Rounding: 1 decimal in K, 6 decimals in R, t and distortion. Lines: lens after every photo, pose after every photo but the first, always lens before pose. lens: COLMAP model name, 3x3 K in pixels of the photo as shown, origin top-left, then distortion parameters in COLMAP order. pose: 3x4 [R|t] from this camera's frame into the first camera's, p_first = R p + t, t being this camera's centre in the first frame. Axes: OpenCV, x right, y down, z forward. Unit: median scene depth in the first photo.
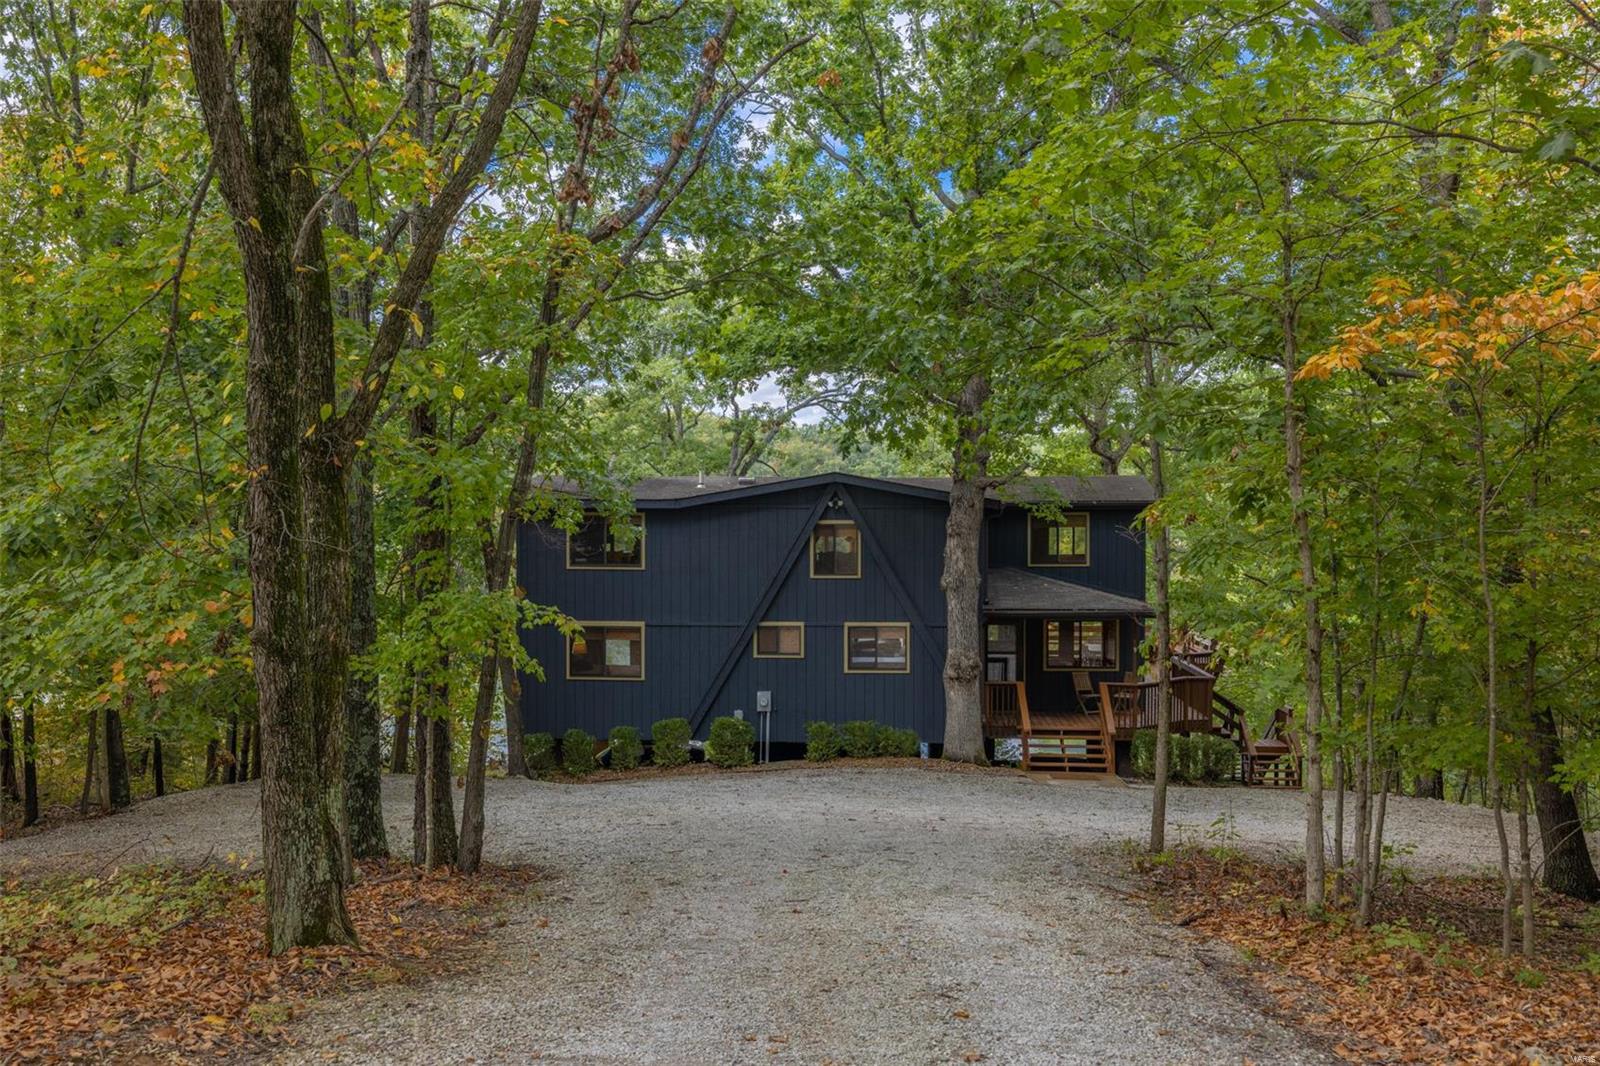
lens RADIAL K [[1610.7, 0, 800.0], [0, 1610.7, 533.0], [0, 0, 1]] dist [-0.001081, -0.000251]
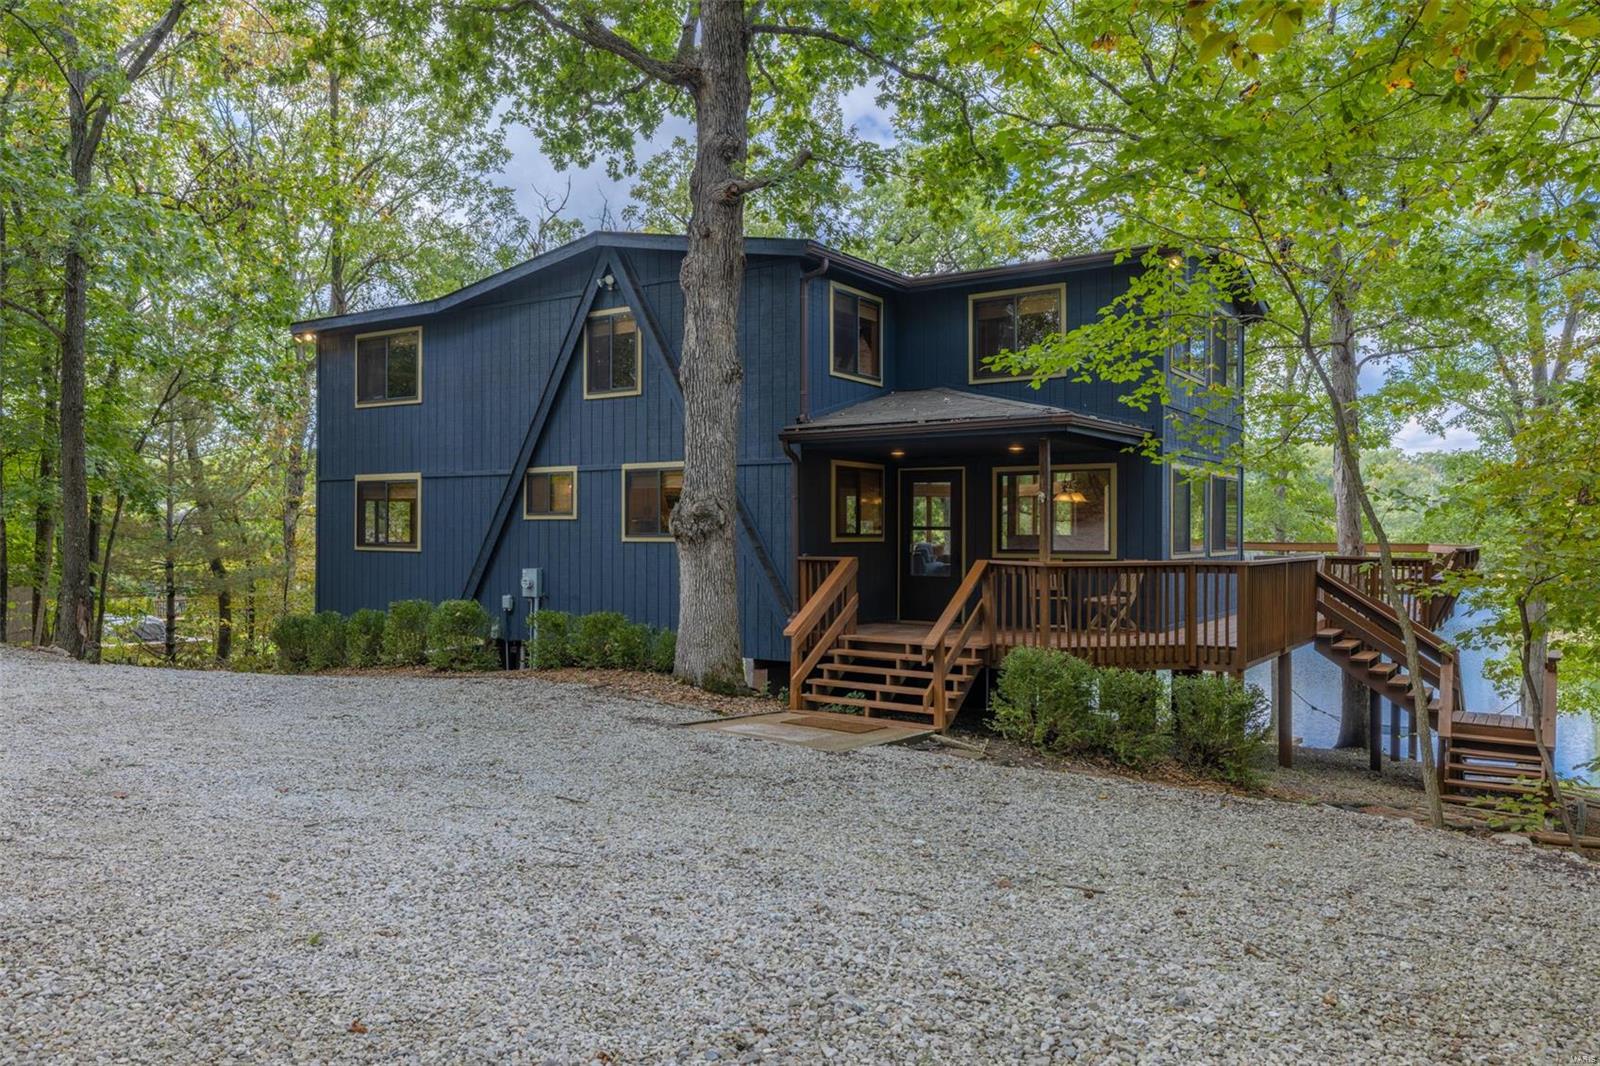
lens RADIAL K [[1172.0, 0, 800.0], [0, 1172.0, 533.0], [0, 0, 1]] dist [-0.000258, 0.000005]
pose [[0.864014, 0.001968, -0.503463, 0.327722], [-0.015619, 0.999616, -0.022897, 0.092877], [0.503225, 0.027647, 0.863713, 0.626684]]
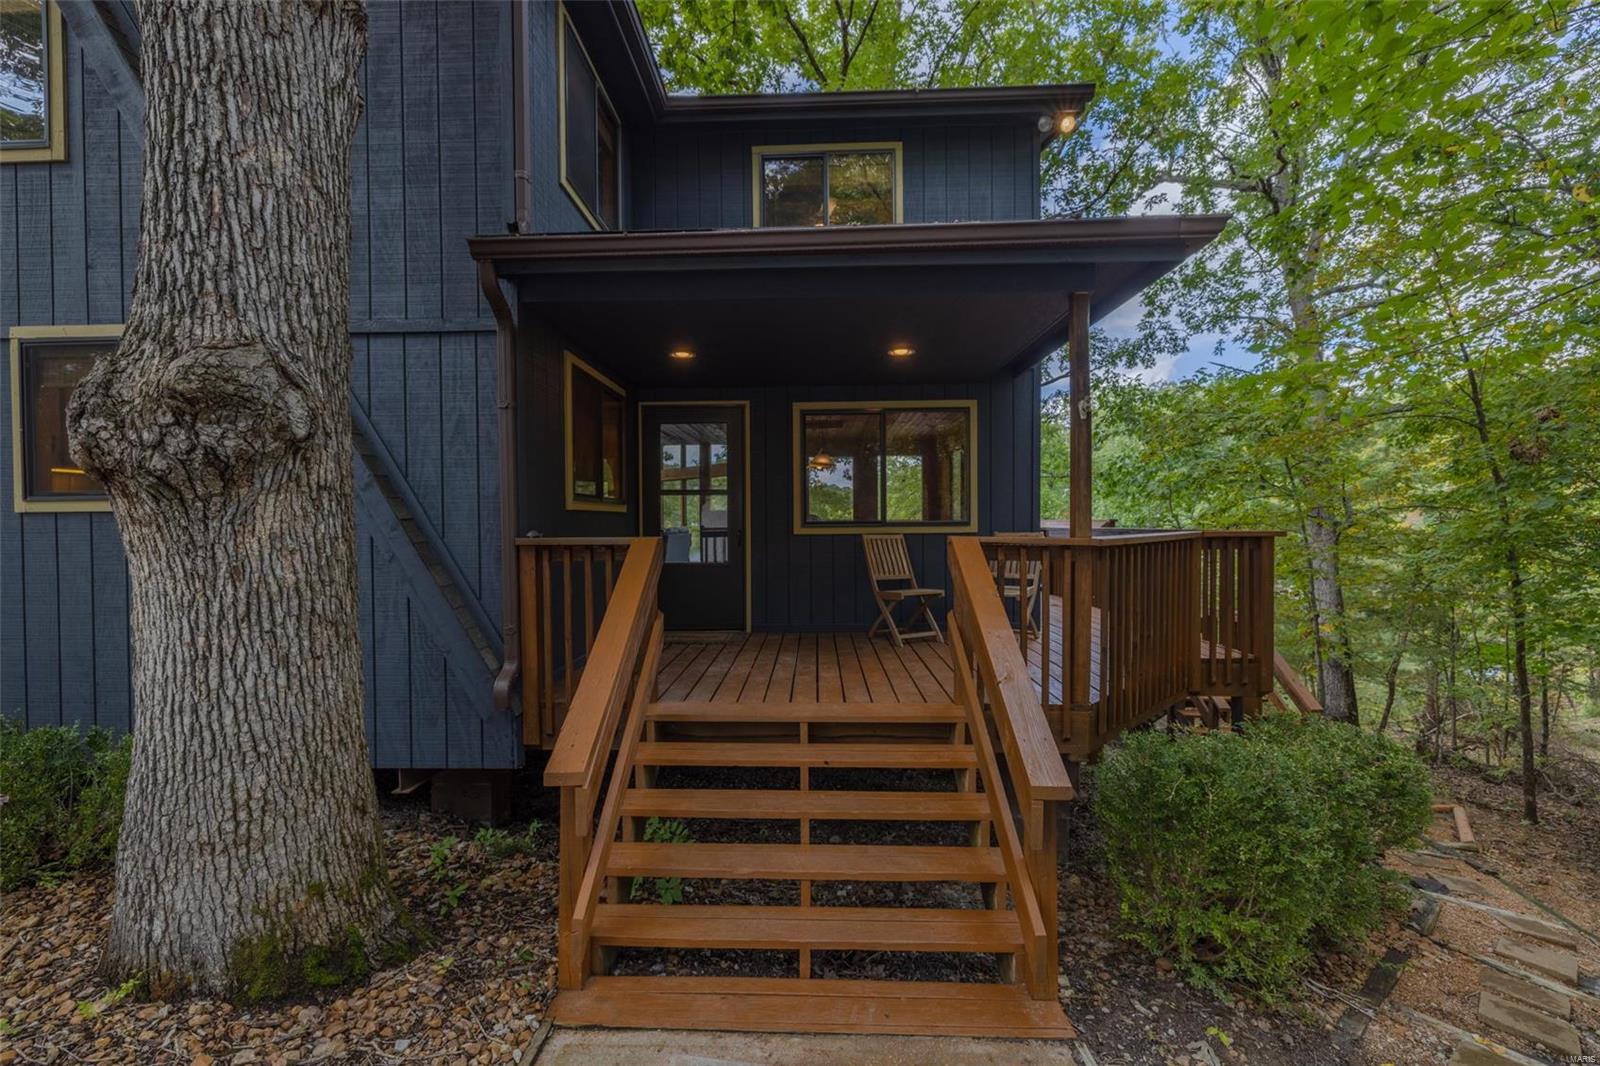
lens RADIAL K [[663.9, 0, 800.0], [0, 663.9, 533.0], [0, 0, 1]] dist [0.000650, -0.000041]
pose [[0.999490, -0.007896, 0.030935, 0.156839], [0.008221, 0.999912, -0.010381, 0.092338], [-0.030851, 0.010630, 0.999467, 0.882714]]
